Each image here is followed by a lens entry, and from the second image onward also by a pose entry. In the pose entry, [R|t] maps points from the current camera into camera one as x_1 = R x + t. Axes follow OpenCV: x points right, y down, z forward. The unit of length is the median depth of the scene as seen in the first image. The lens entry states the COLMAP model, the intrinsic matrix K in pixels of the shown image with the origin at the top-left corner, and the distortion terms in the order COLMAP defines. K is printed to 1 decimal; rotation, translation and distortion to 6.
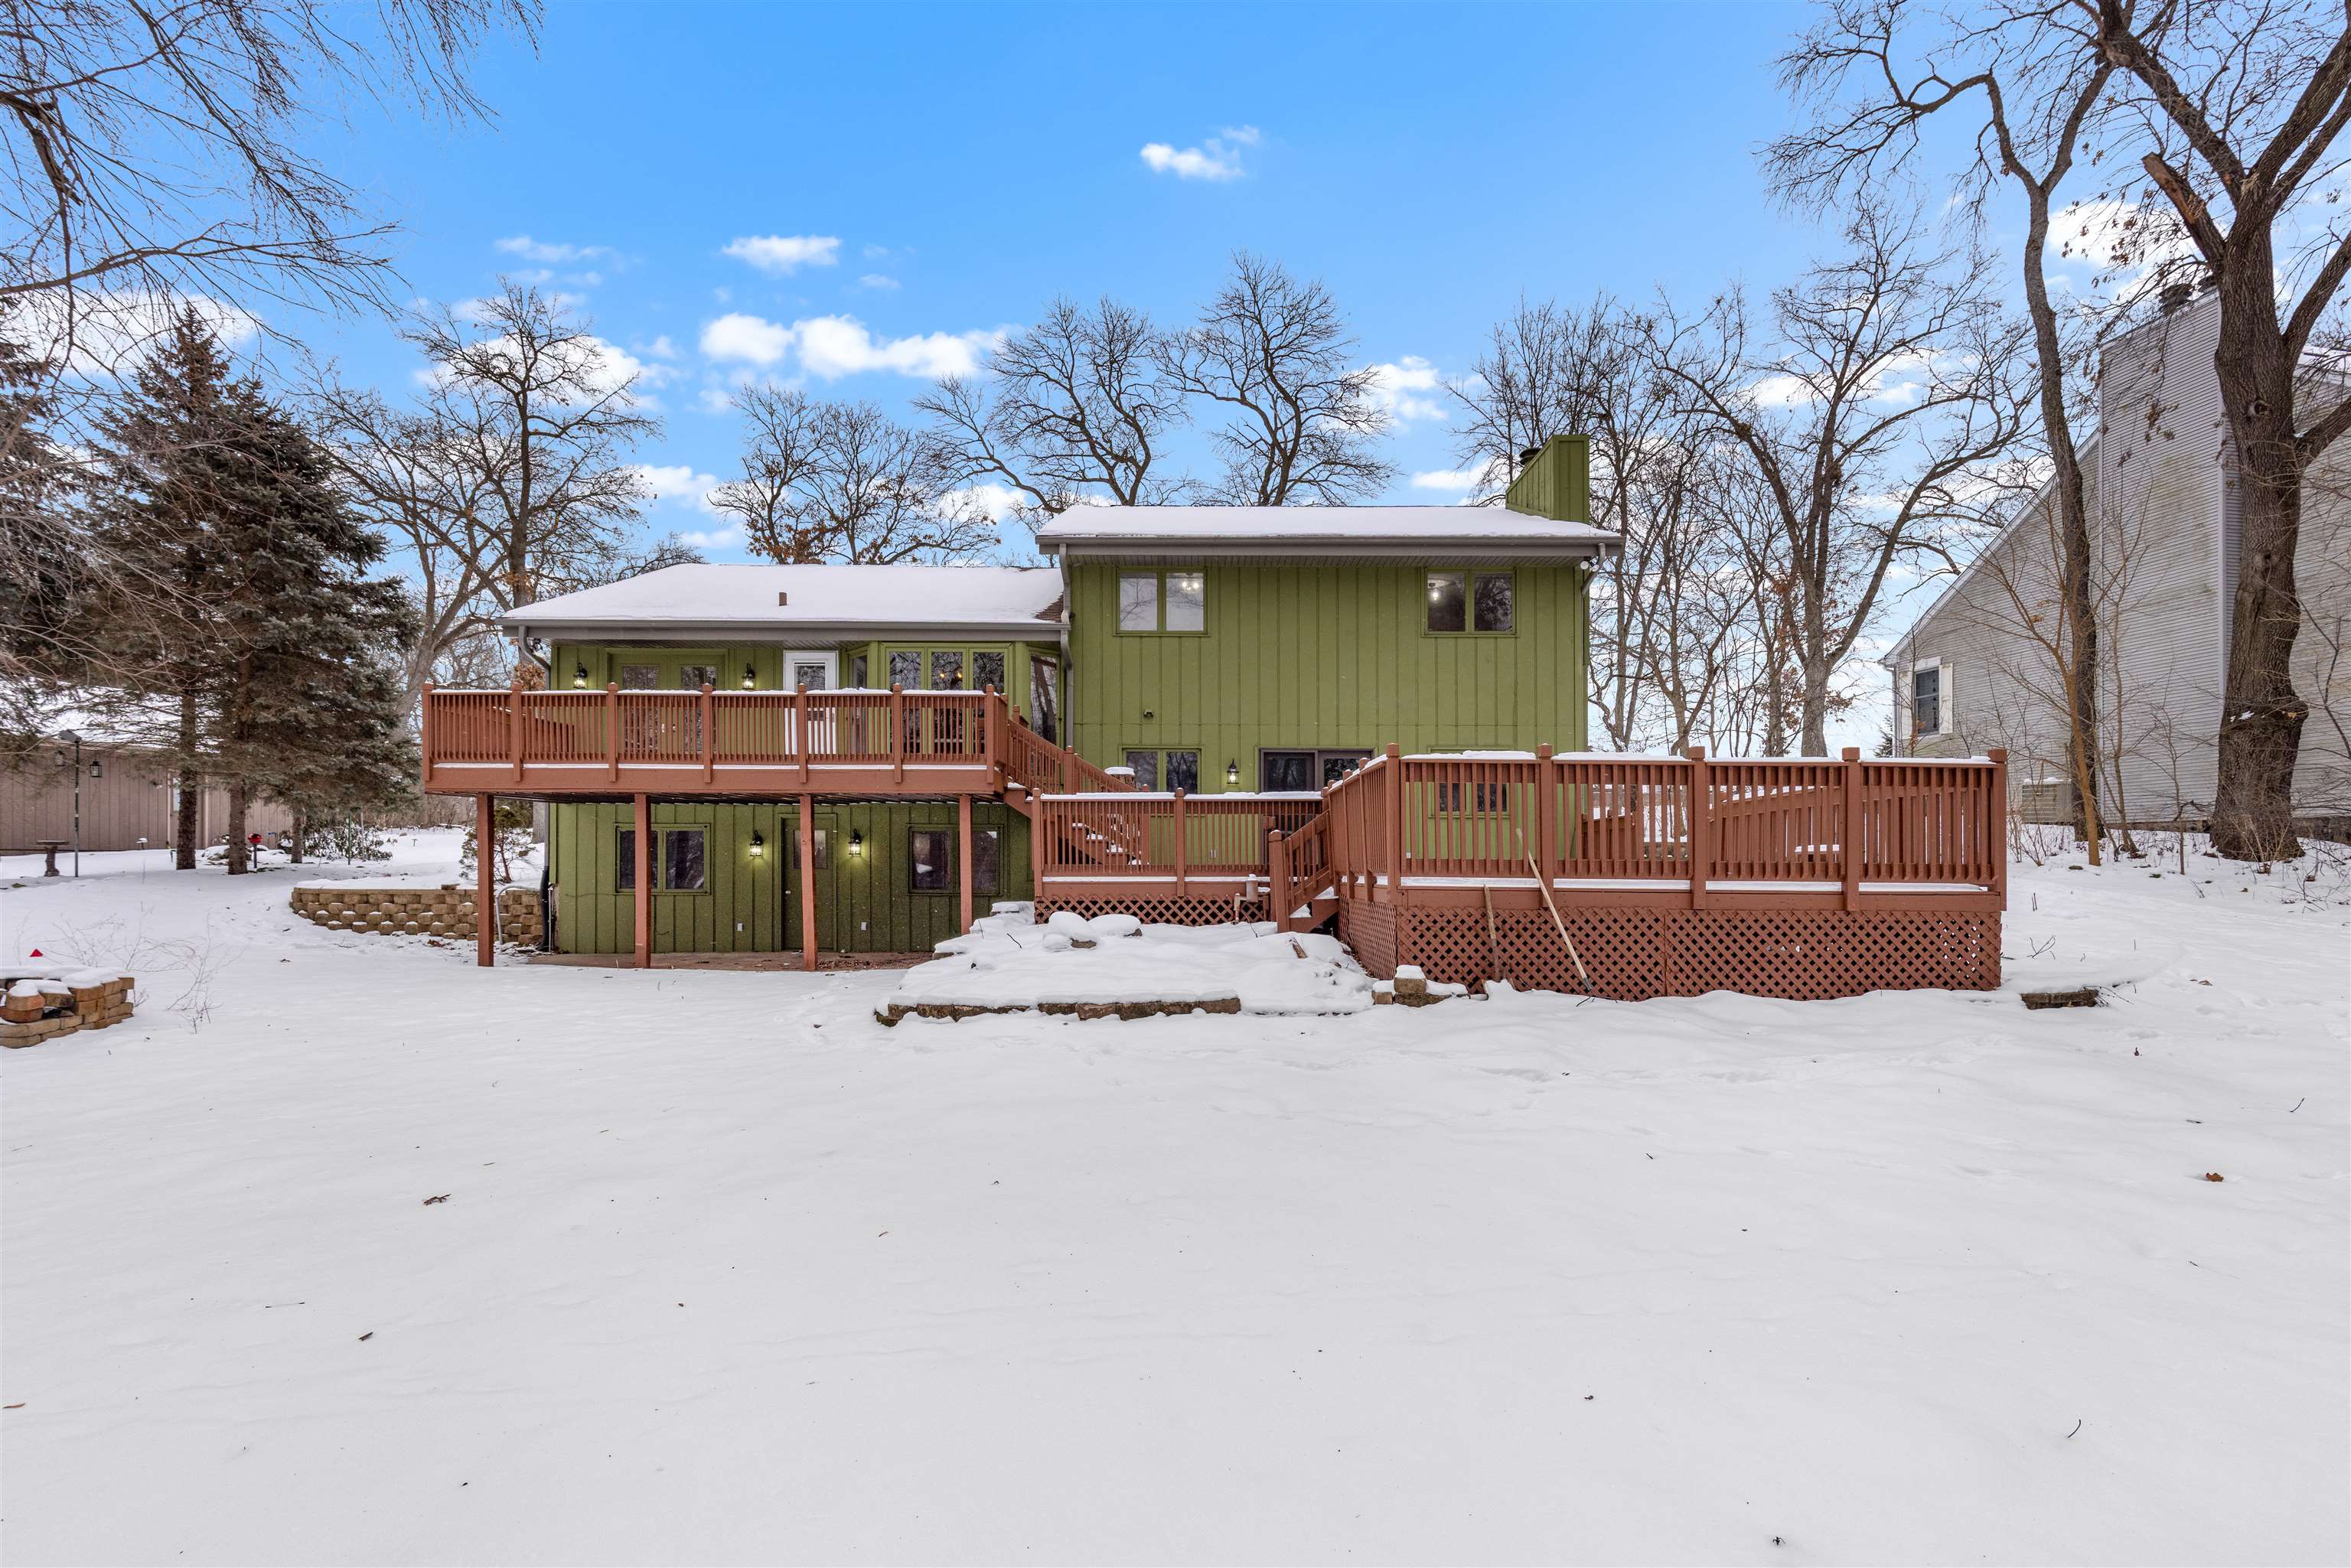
lens RADIAL K [[1093.3, 0, 1164.5], [0, 1093.3, 875.4], [0, 0, 1]] dist [-0.001138, -0.000348]
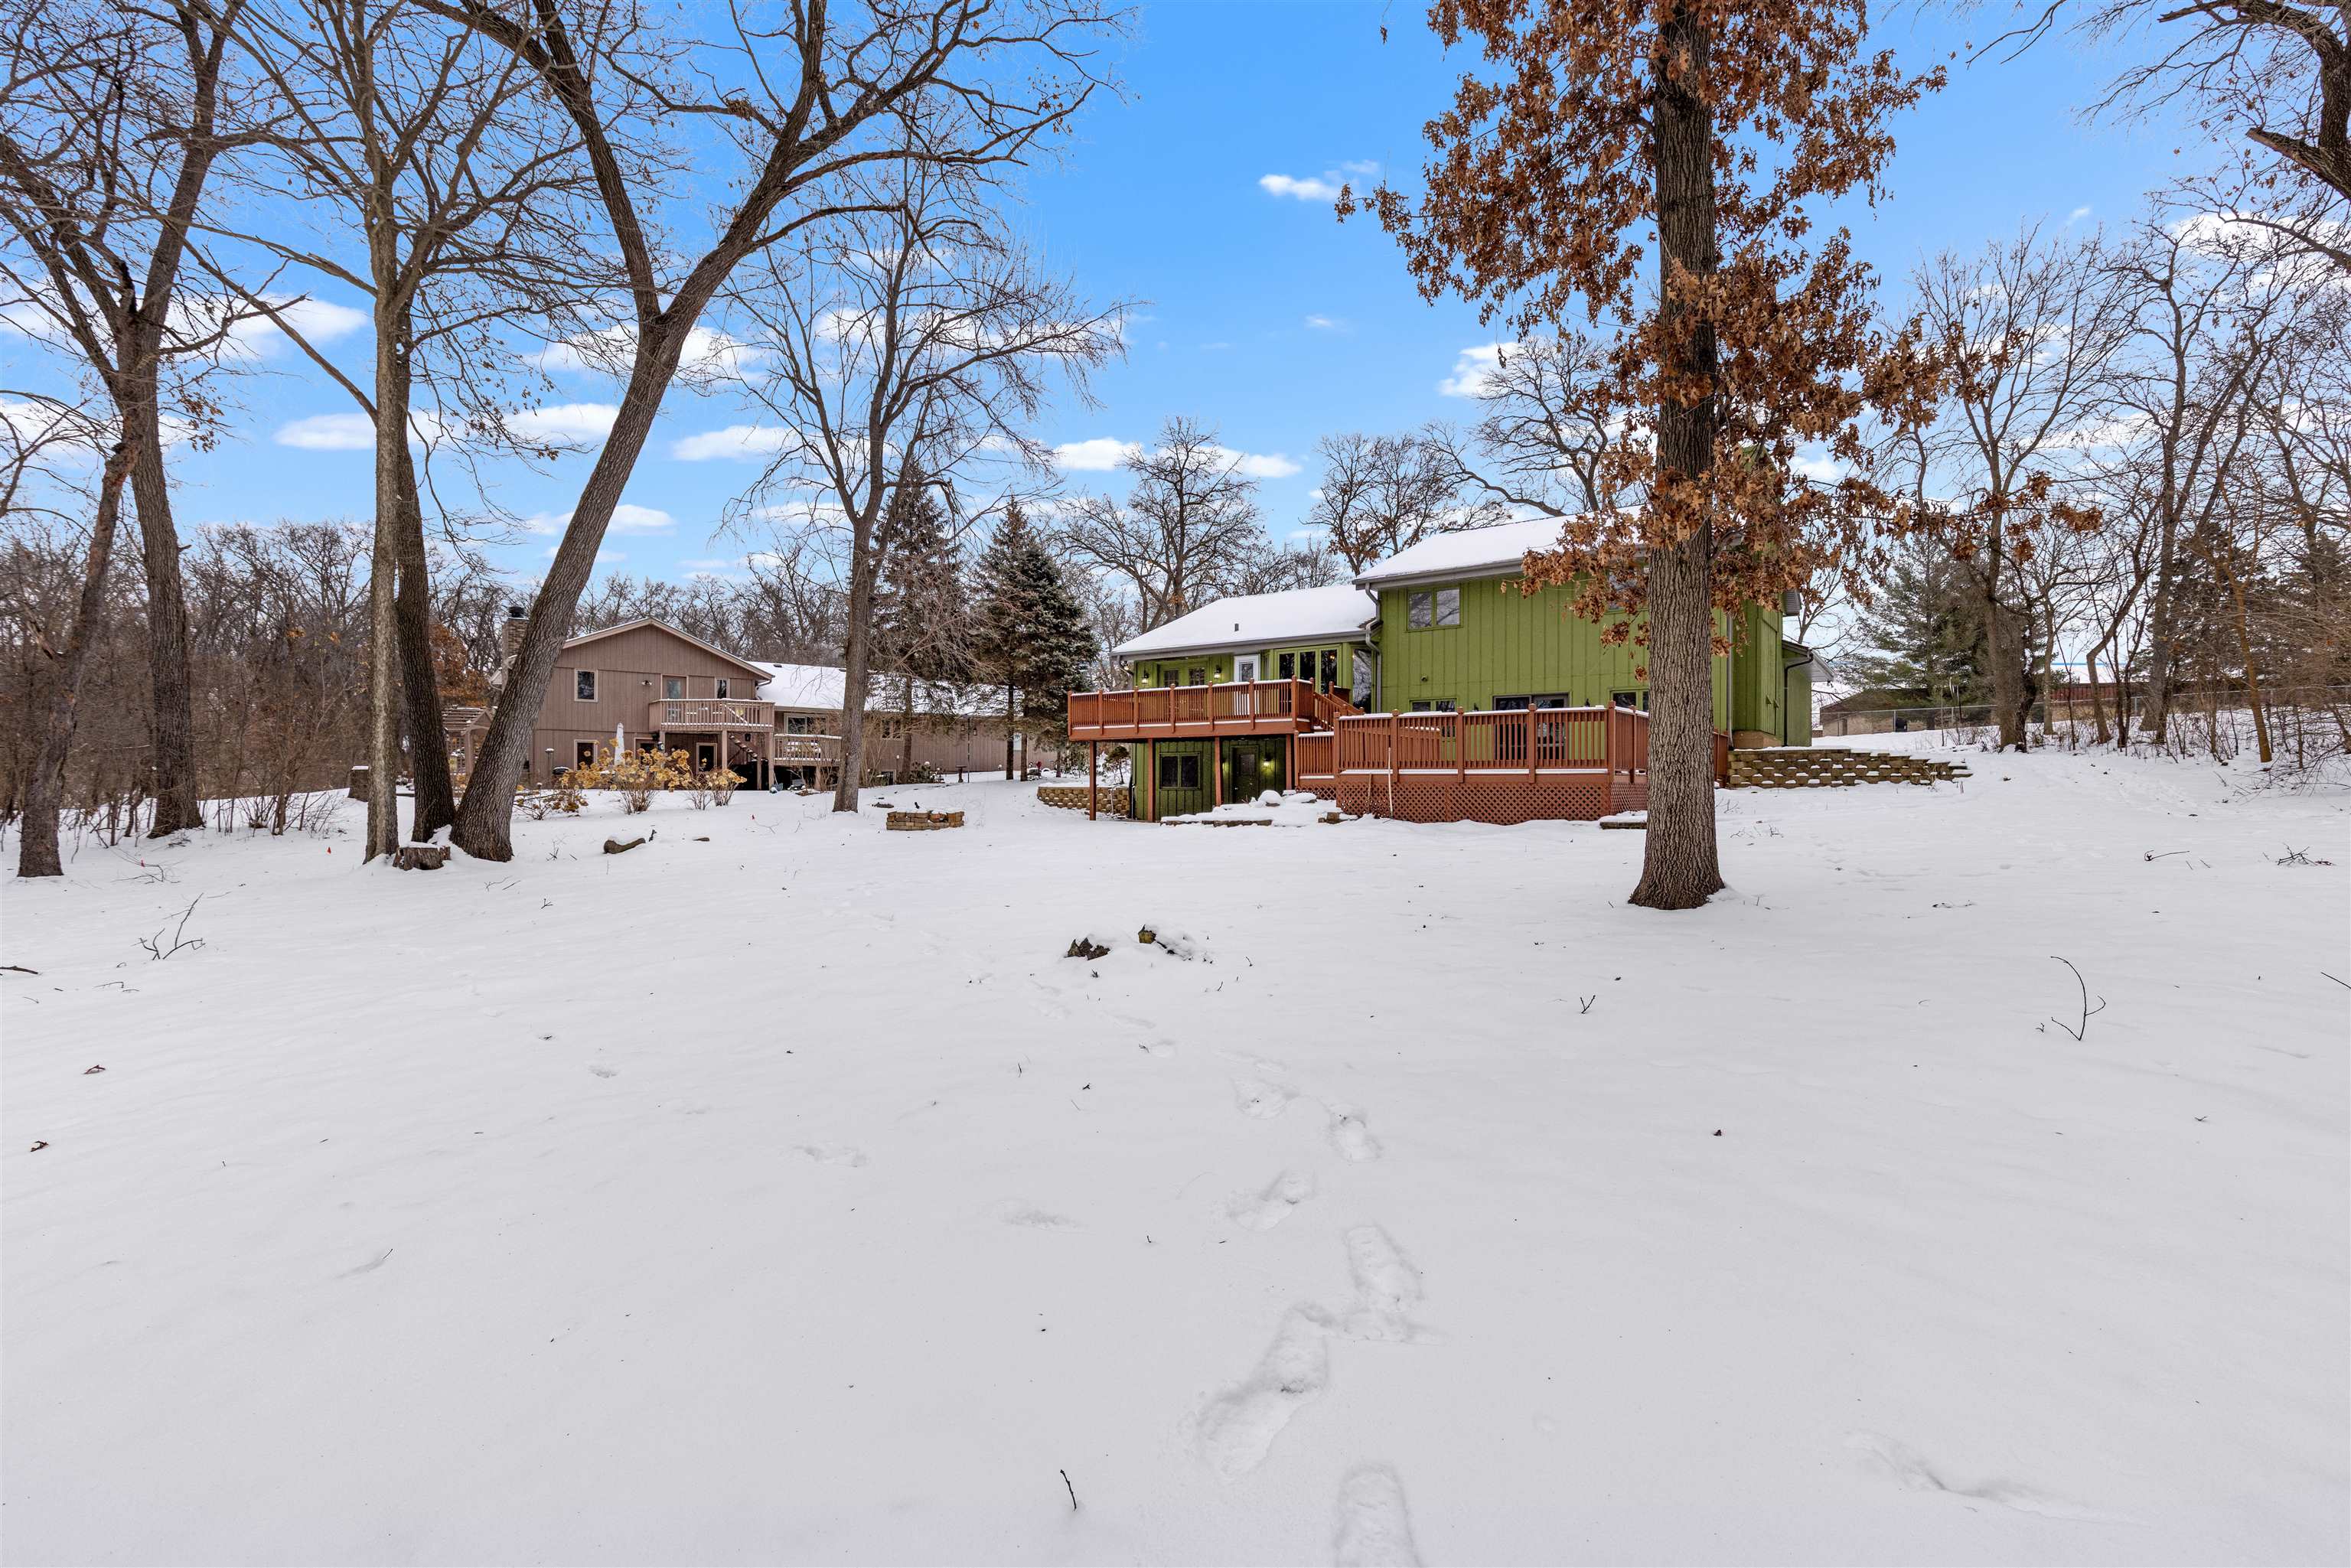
lens RADIAL K [[1093.3, 0, 1175.8], [0, 1093.3, 784.5], [0, 0, 1]] dist [-0.001138, -0.000348]
pose [[0.809916, -0.003711, -0.586534, 0.636676], [-0.003491, 0.999932, -0.011147, 0.029393], [0.586535, 0.011076, 0.809848, -0.533101]]
